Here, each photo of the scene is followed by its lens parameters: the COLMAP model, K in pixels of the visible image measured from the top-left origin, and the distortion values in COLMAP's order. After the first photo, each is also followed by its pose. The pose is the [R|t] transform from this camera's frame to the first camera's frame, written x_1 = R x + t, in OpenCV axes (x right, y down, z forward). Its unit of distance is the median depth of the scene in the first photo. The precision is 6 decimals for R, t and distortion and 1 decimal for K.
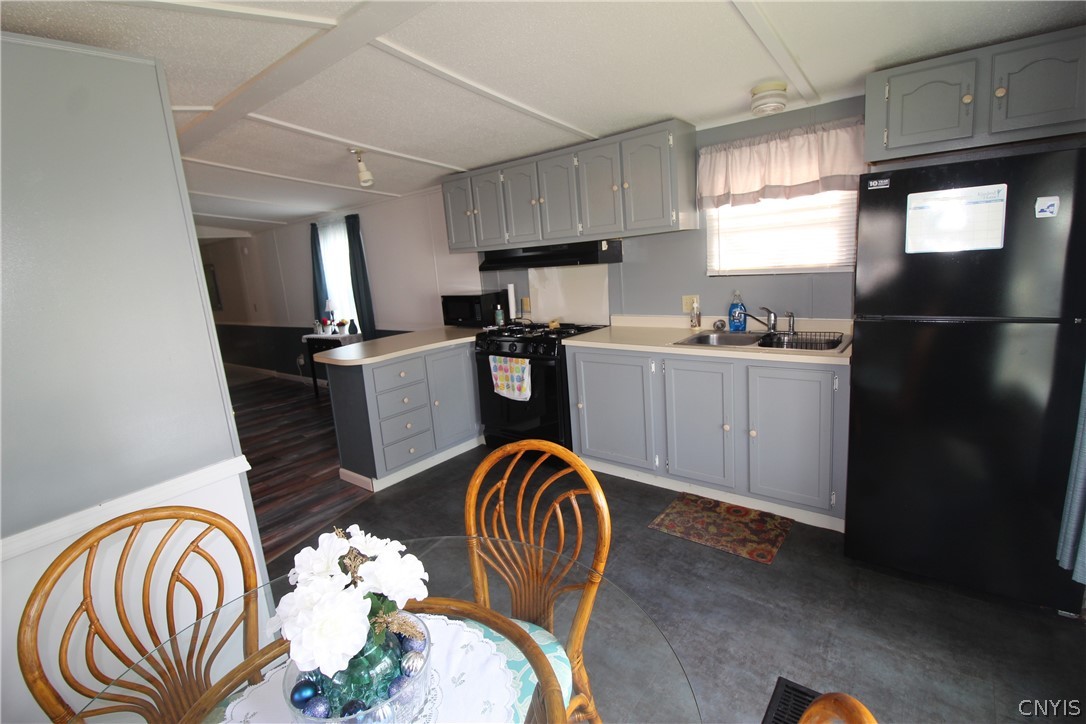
lens RADIAL K [[505.4, 0, 541.3], [0, 505.4, 350.5], [0, 0, 1]] dist [-0.000024, -0.012448]
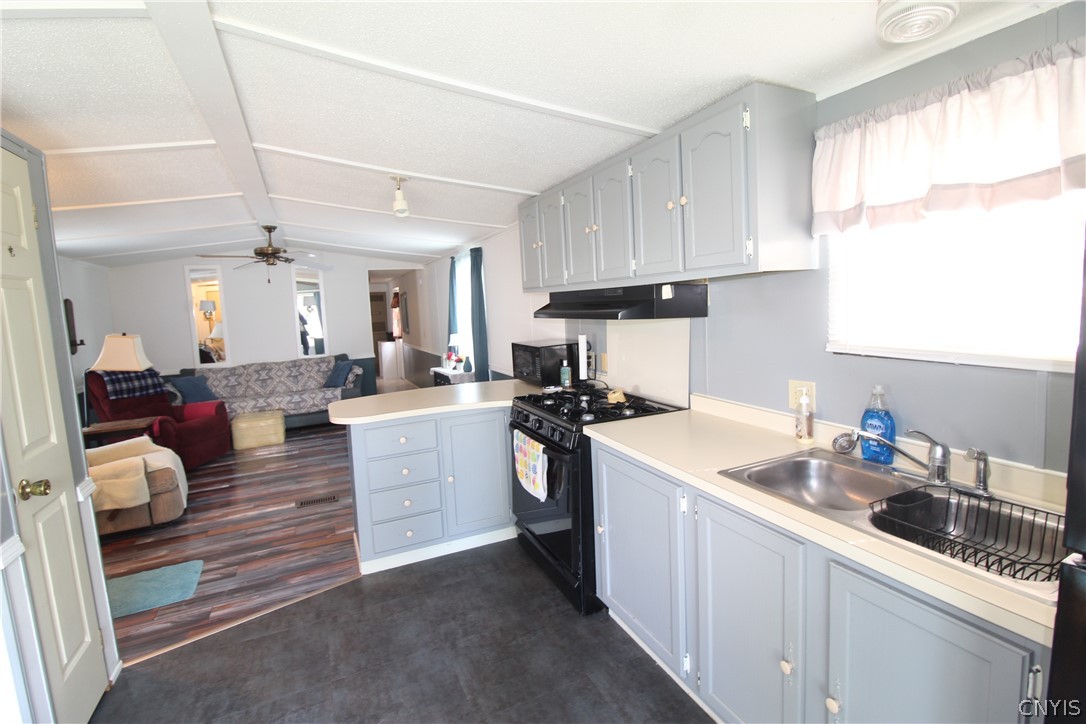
lens RADIAL K [[505.4, 0, 541.4], [0, 505.4, 349.3], [0, 0, 1]] dist [-0.000024, -0.012448]
pose [[0.897645, 0.077141, -0.433915, 0.284521], [-0.103008, 0.994015, -0.036378, -0.096548], [0.428512, 0.077351, 0.900219, 0.355829]]
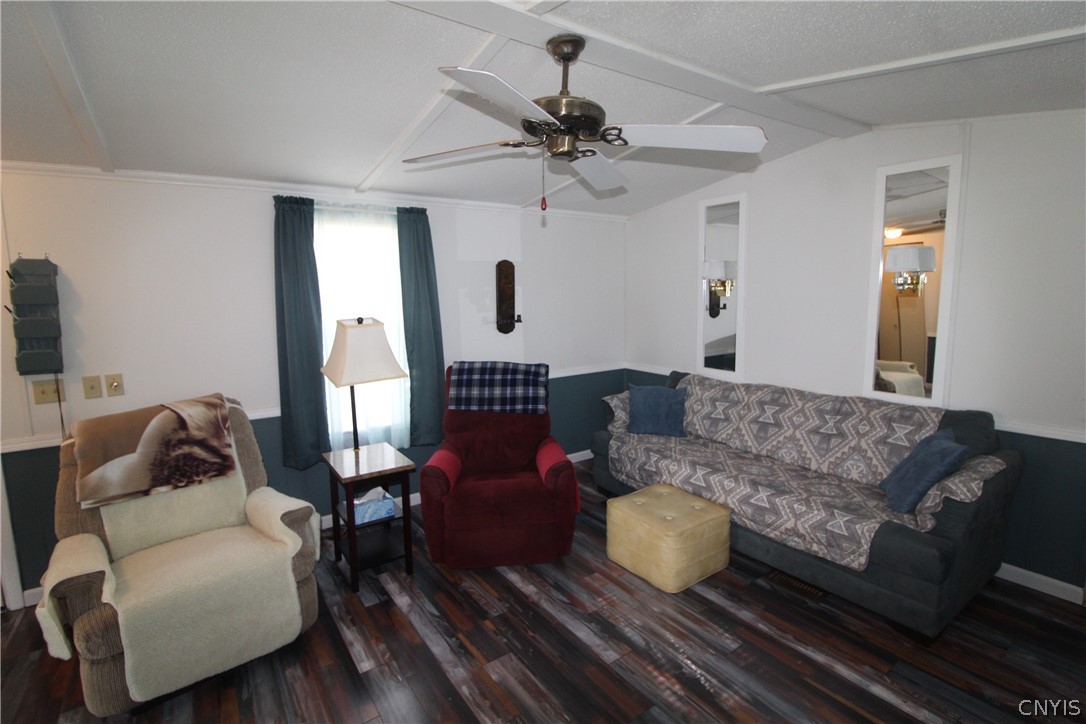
lens RADIAL K [[505.4, 0, 543.5], [0, 505.4, 351.2], [0, 0, 1]] dist [-0.000024, -0.012448]
pose [[-0.268289, 0.199365, -0.942483, -0.585617], [-0.138132, 0.960280, 0.242450, -0.253956], [0.953384, 0.195233, -0.230094, 1.523117]]
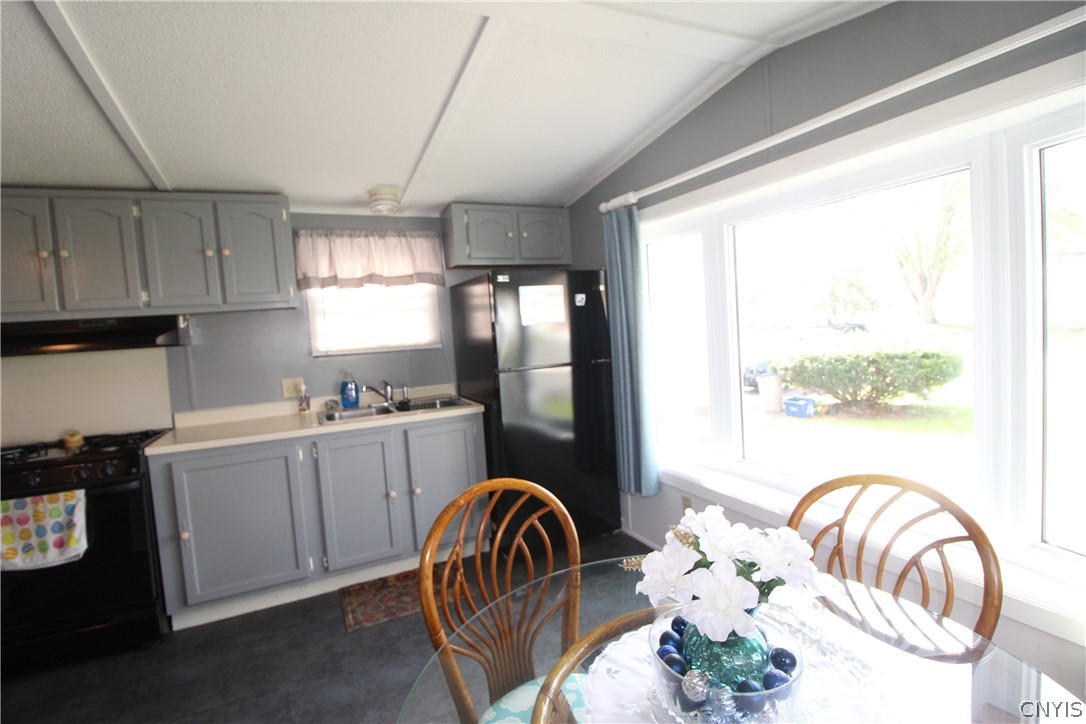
lens RADIAL K [[505.4, 0, 540.5], [0, 505.4, 352.0], [0, 0, 1]] dist [-0.000024, -0.012448]
pose [[0.431411, 0.000658, 0.902155, -0.357319], [0.195476, 0.976175, -0.094189, 0.021502], [-0.880723, 0.216984, 0.421004, 0.200791]]
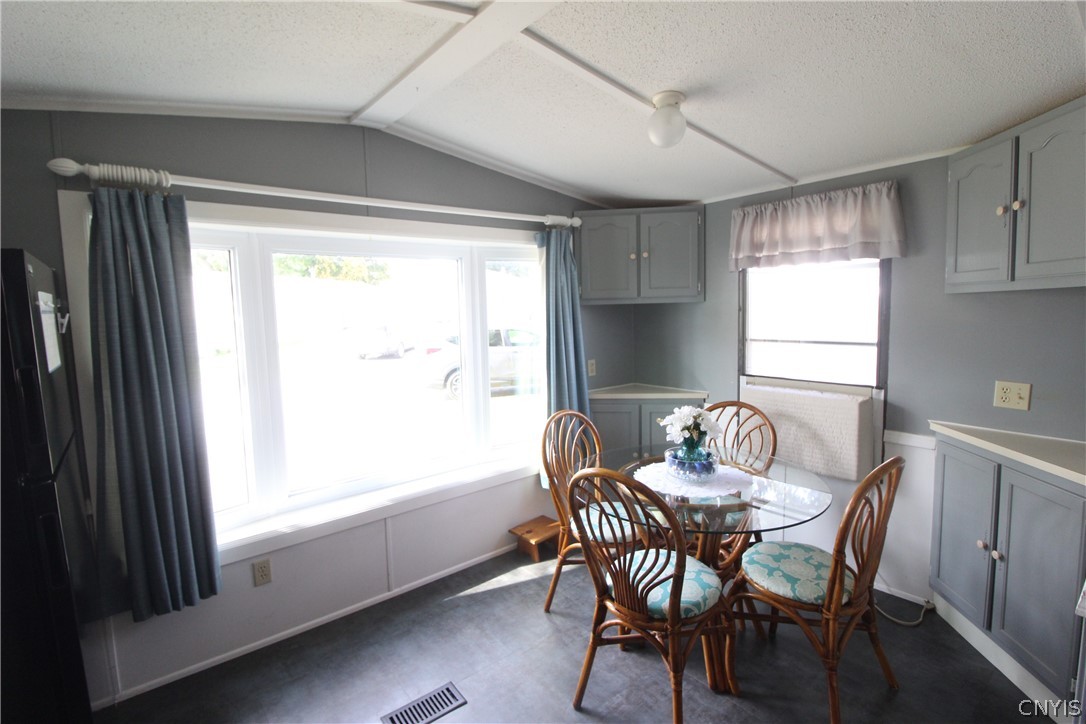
lens RADIAL K [[505.4, 0, 541.9], [0, 505.4, 350.3], [0, 0, 1]] dist [-0.000024, -0.012448]
pose [[-0.970485, 0.089076, 0.224107, -0.063343], [0.145780, 0.956965, 0.250929, -0.176607], [-0.192111, 0.276193, -0.941706, 0.899534]]
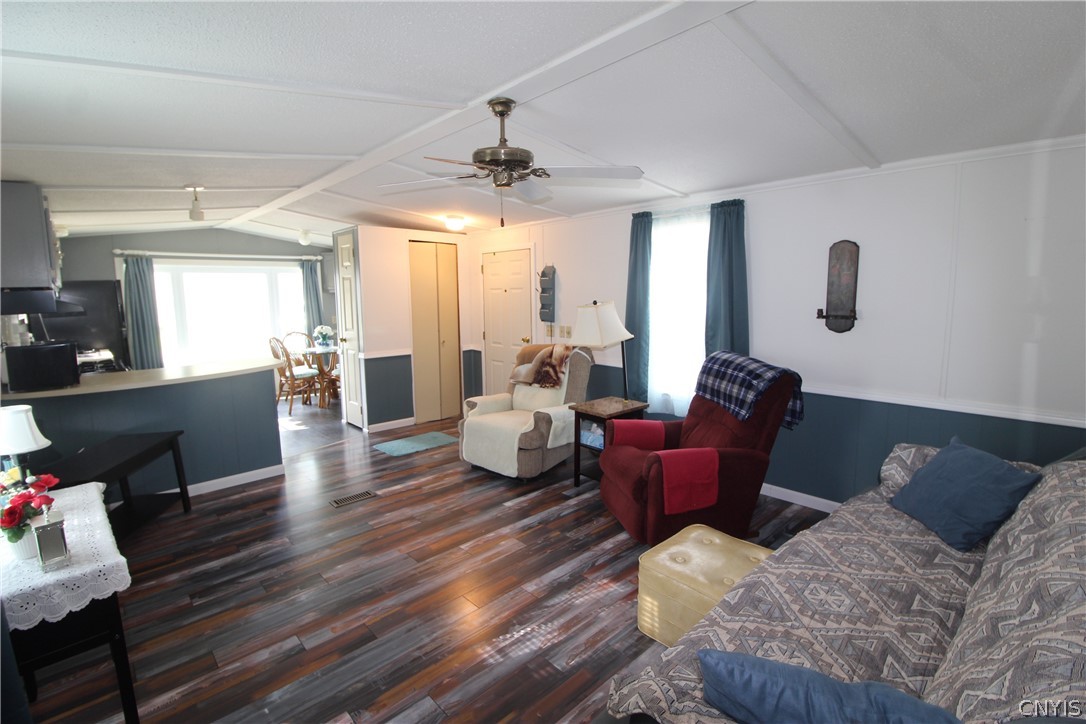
lens RADIAL K [[505.4, 0, 542.2], [0, 505.4, 352.0], [0, 0, 1]] dist [-0.000024, -0.012448]
pose [[-0.985453, 0.078306, 0.150831, -1.302108], [0.119734, 0.949748, 0.289212, -0.301568], [-0.120604, 0.303064, -0.945308, 2.153962]]
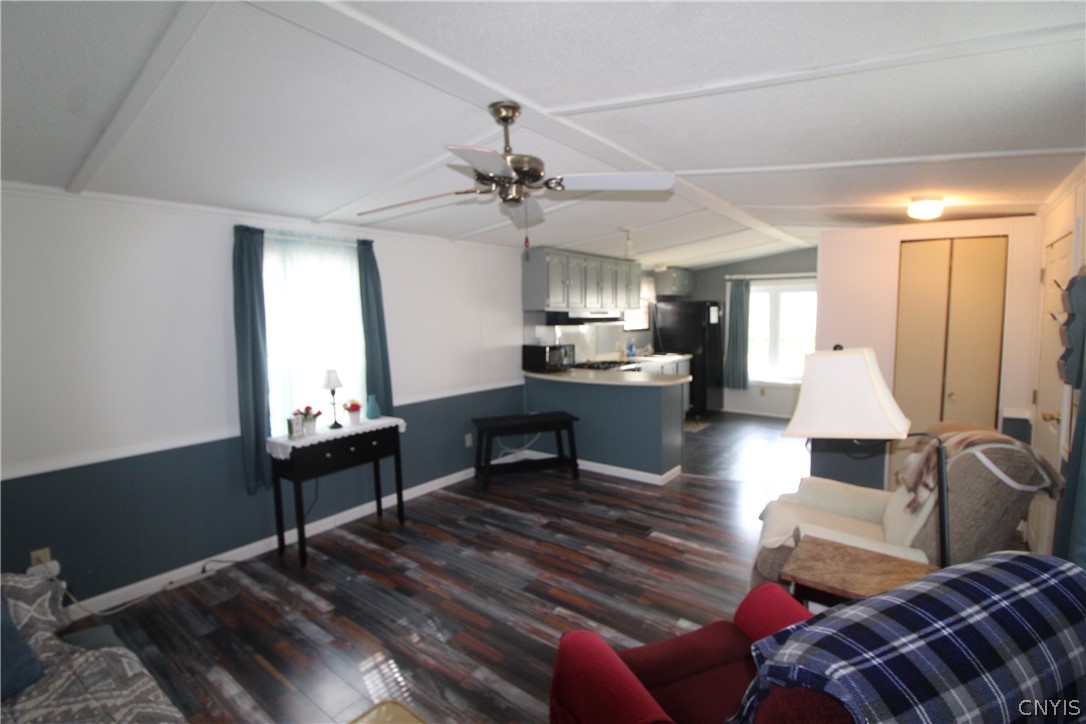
lens RADIAL K [[505.4, 0, 541.7], [0, 505.4, 349.5], [0, 0, 1]] dist [-0.000024, -0.012448]
pose [[-0.014000, 0.008259, 0.999868, -1.798085], [0.193962, 0.980994, -0.005388, -0.130588], [-0.980909, 0.193861, -0.015336, 1.383293]]
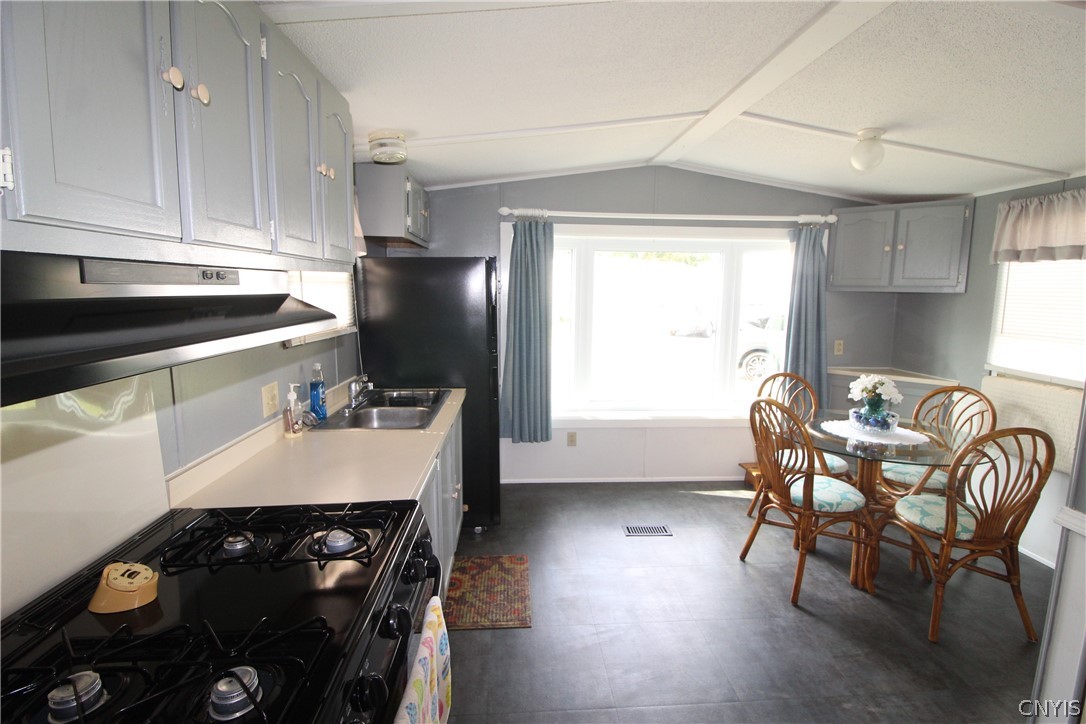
lens RADIAL K [[505.4, 0, 548.4], [0, 505.4, 348.8], [0, 0, 1]] dist [-0.000024, -0.012448]
pose [[-0.680714, -0.012960, 0.732435, -0.344415], [0.179419, 0.966441, 0.183850, -0.201012], [-0.710238, 0.256562, -0.655544, 1.175631]]
